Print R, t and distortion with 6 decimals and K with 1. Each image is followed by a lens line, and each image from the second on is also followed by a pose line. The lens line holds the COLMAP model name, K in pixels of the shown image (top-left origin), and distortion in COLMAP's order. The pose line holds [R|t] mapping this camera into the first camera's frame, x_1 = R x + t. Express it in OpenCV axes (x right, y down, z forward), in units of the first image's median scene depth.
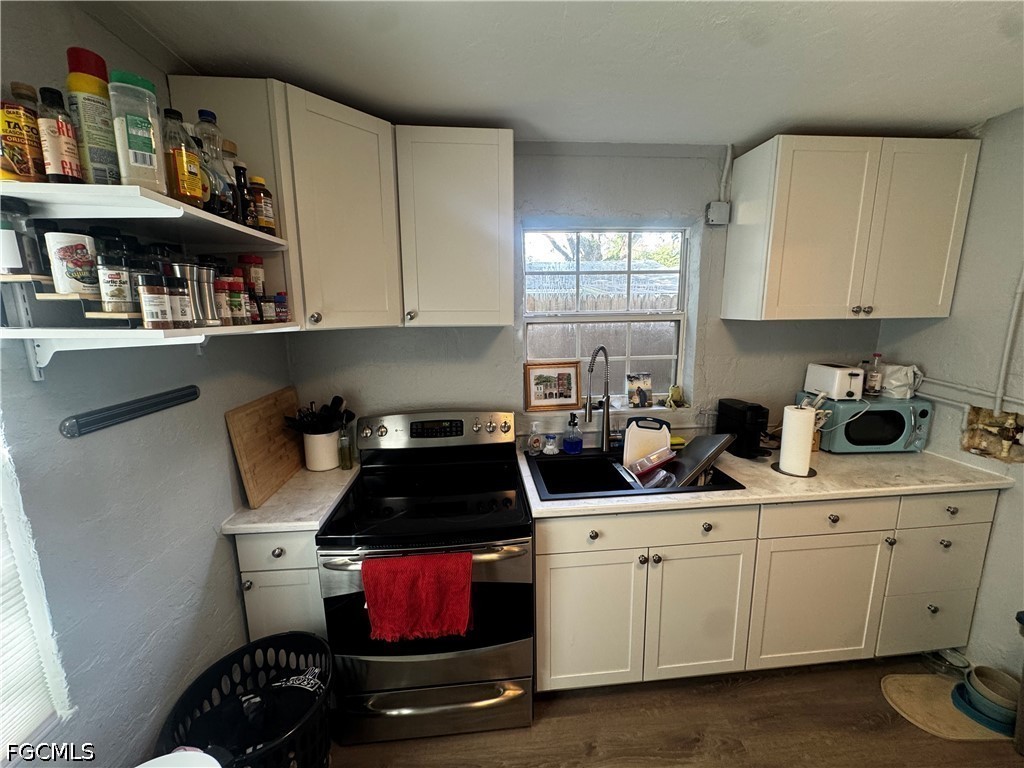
lens RADIAL K [[410.0, 0, 514.2], [0, 410.0, 384.7], [0, 0, 1]] dist [-0.001961, 0.000382]
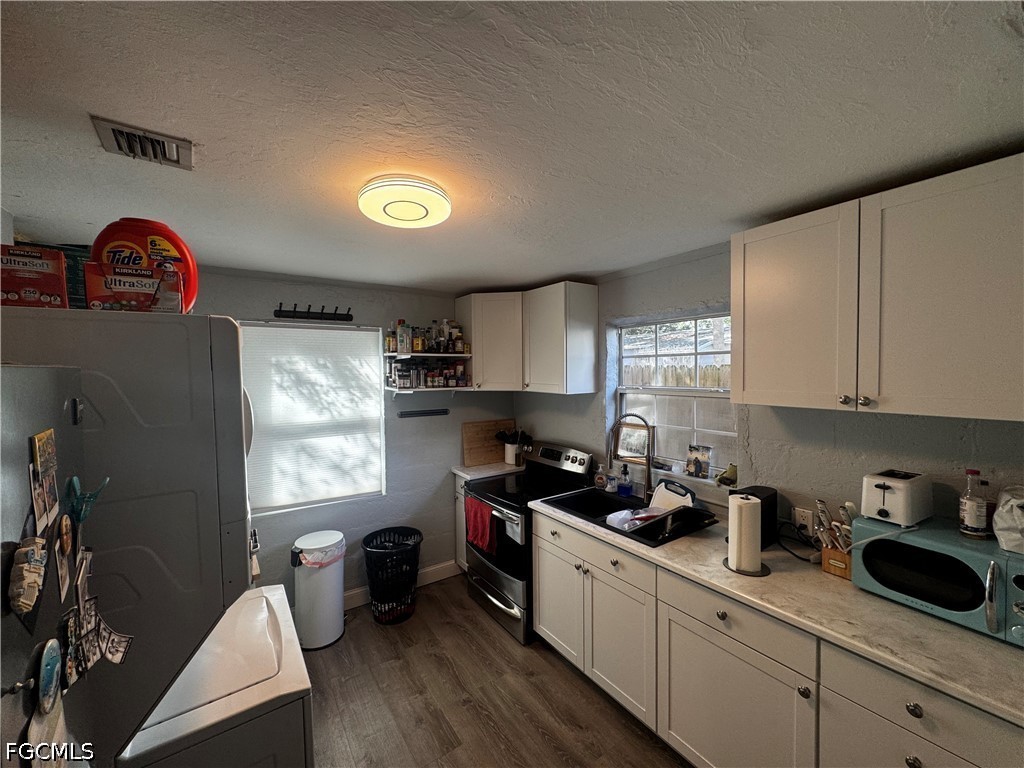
lens RADIAL K [[410.0, 0, 513.0], [0, 410.0, 384.9], [0, 0, 1]] dist [-0.001961, 0.000382]
pose [[0.486890, 0.039731, -0.872559, 1.330409], [-0.155956, 0.986867, -0.042088, -0.082362], [0.859427, 0.156573, 0.486692, 0.039537]]
